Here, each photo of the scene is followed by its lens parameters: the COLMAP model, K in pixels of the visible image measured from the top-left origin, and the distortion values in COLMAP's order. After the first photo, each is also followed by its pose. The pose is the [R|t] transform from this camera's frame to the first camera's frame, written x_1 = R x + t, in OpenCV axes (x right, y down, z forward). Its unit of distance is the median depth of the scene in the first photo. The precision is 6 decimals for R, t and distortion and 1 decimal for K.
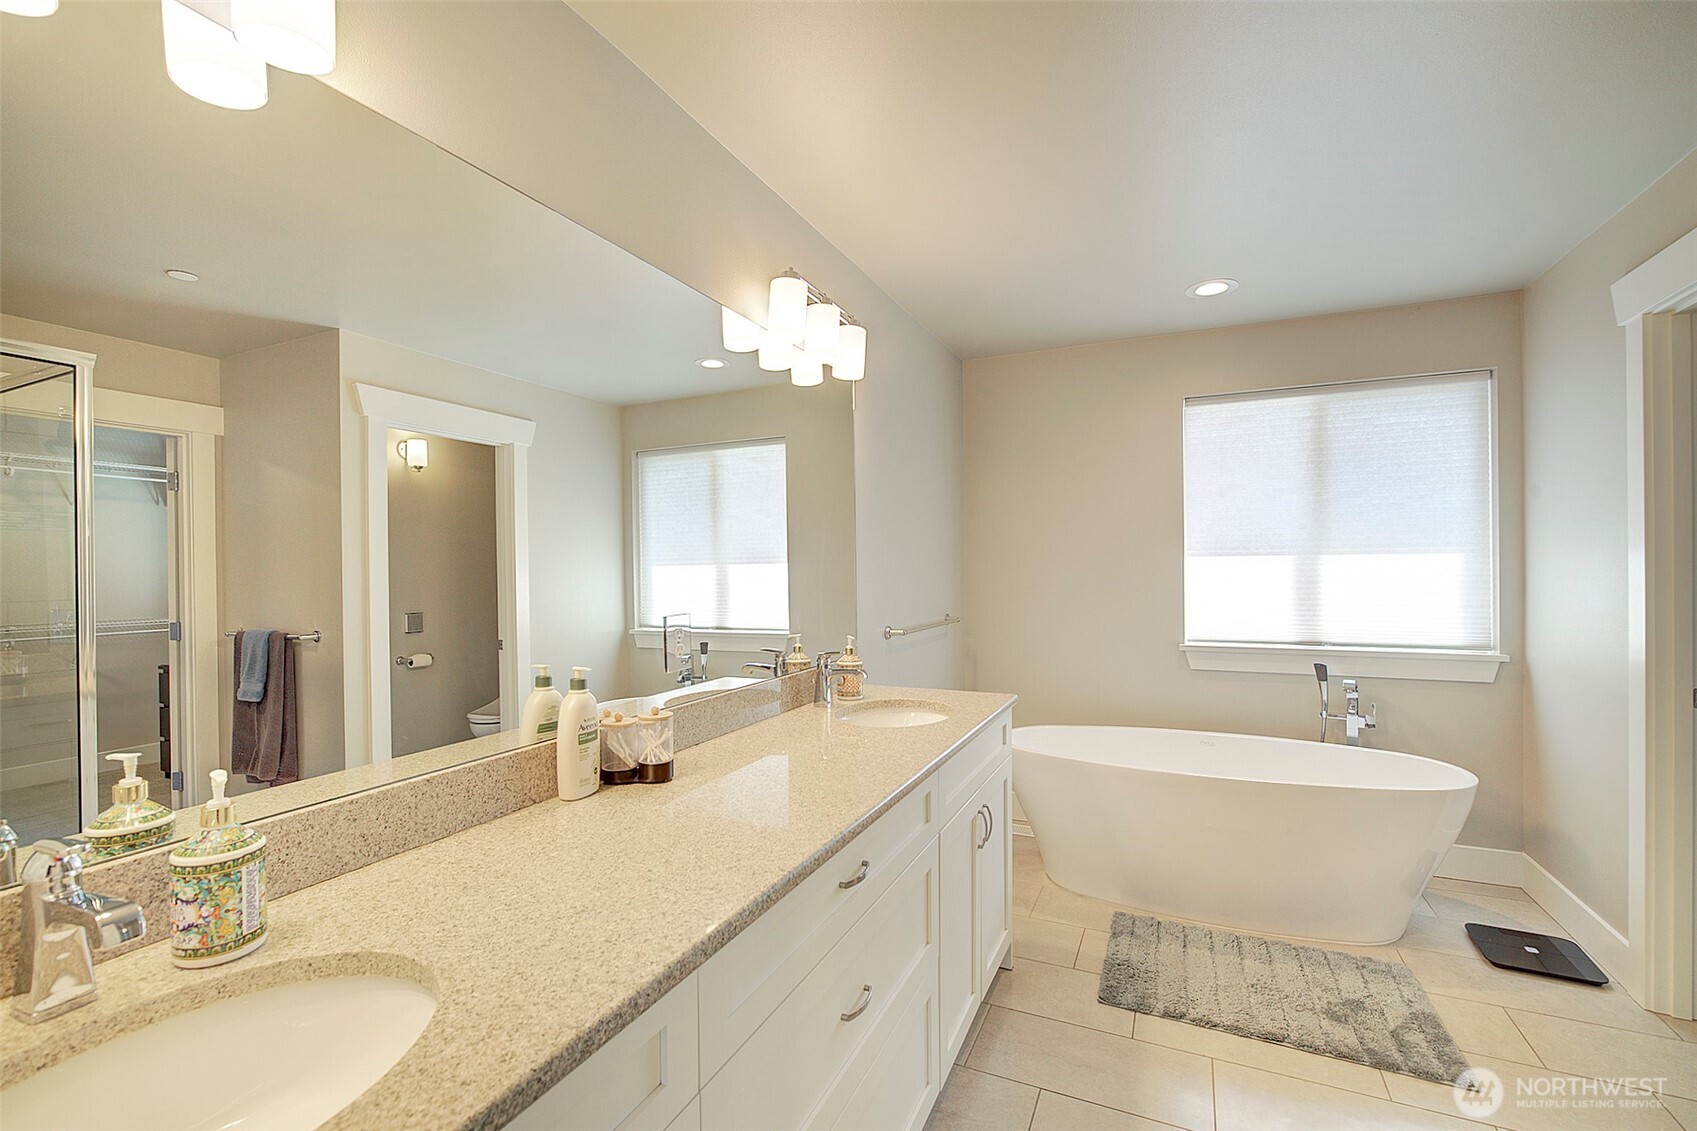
lens RADIAL K [[734.0, 0, 839.6], [0, 734.0, 568.5], [0, 0, 1]] dist [-0.007692, 0.001003]
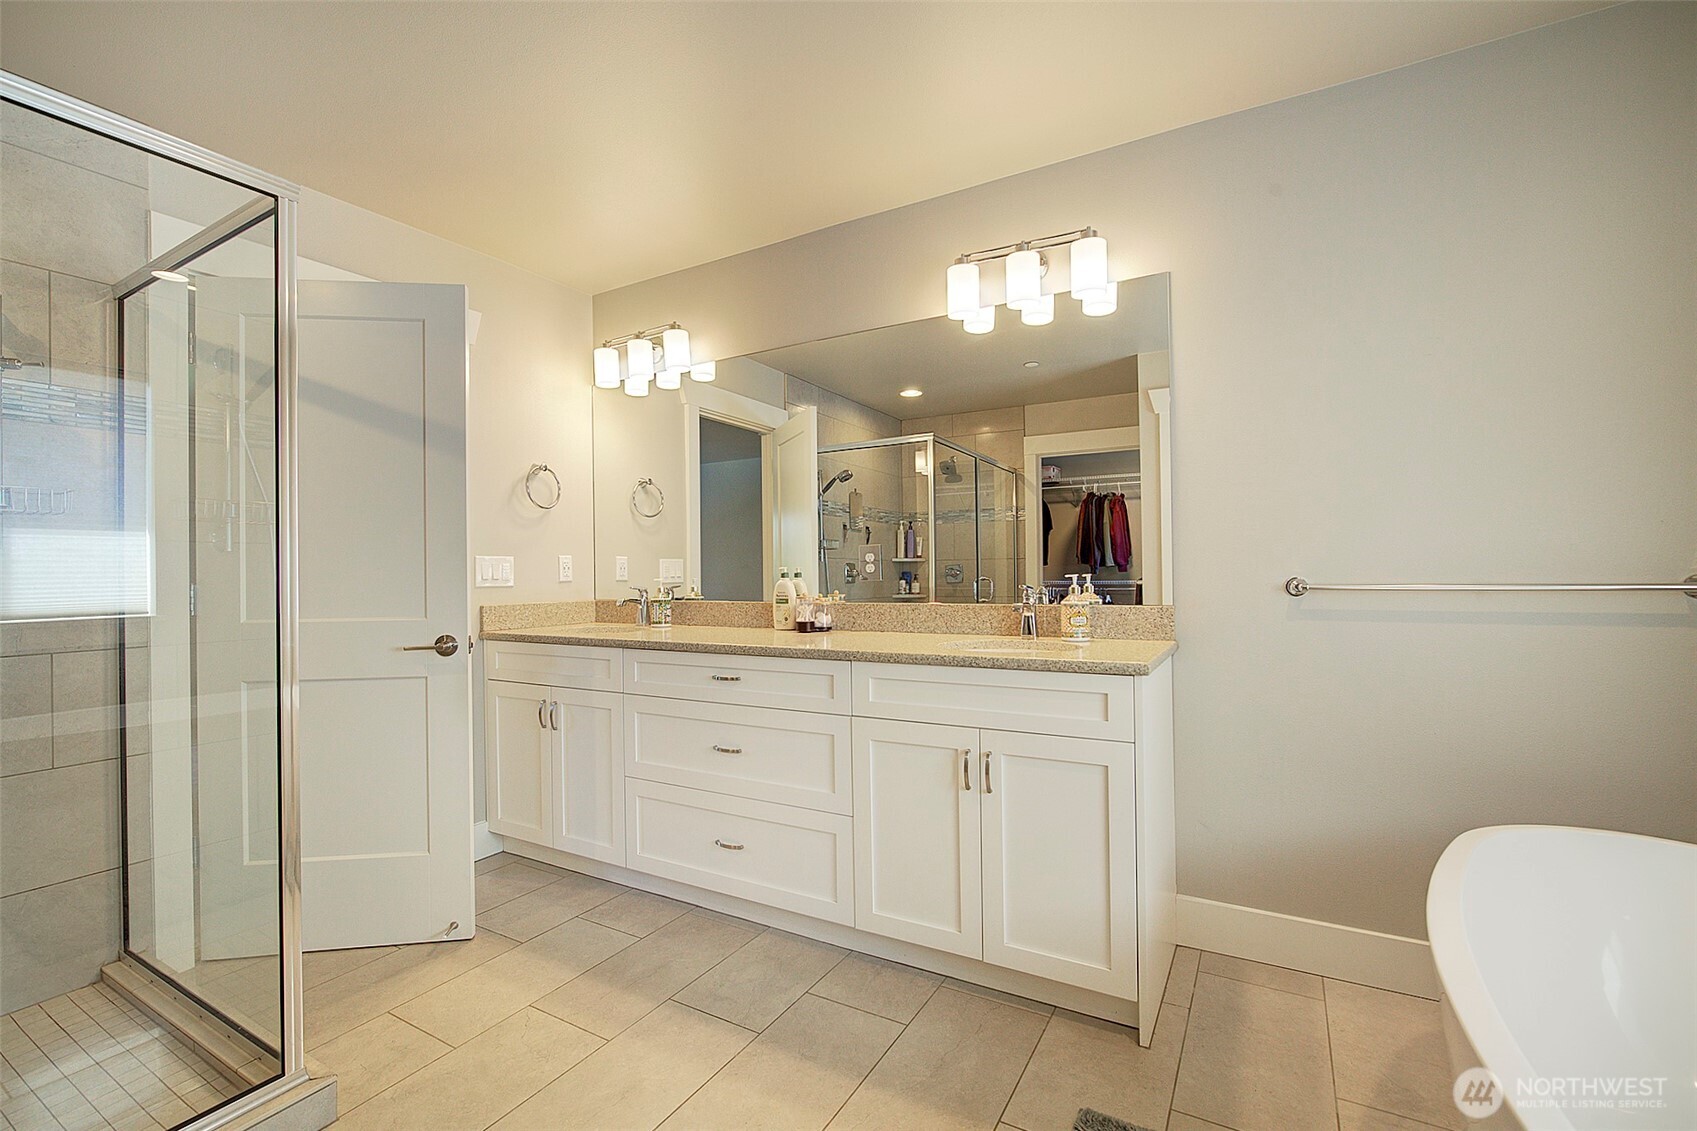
lens RADIAL K [[734.0, 0, 843.6], [0, 734.0, 566.8], [0, 0, 1]] dist [-0.007692, 0.001003]
pose [[-0.097638, 0.006196, -0.995203, 1.147962], [0.019252, 0.999805, 0.004336, 0.082993], [0.995036, -0.018737, -0.097738, 0.923060]]
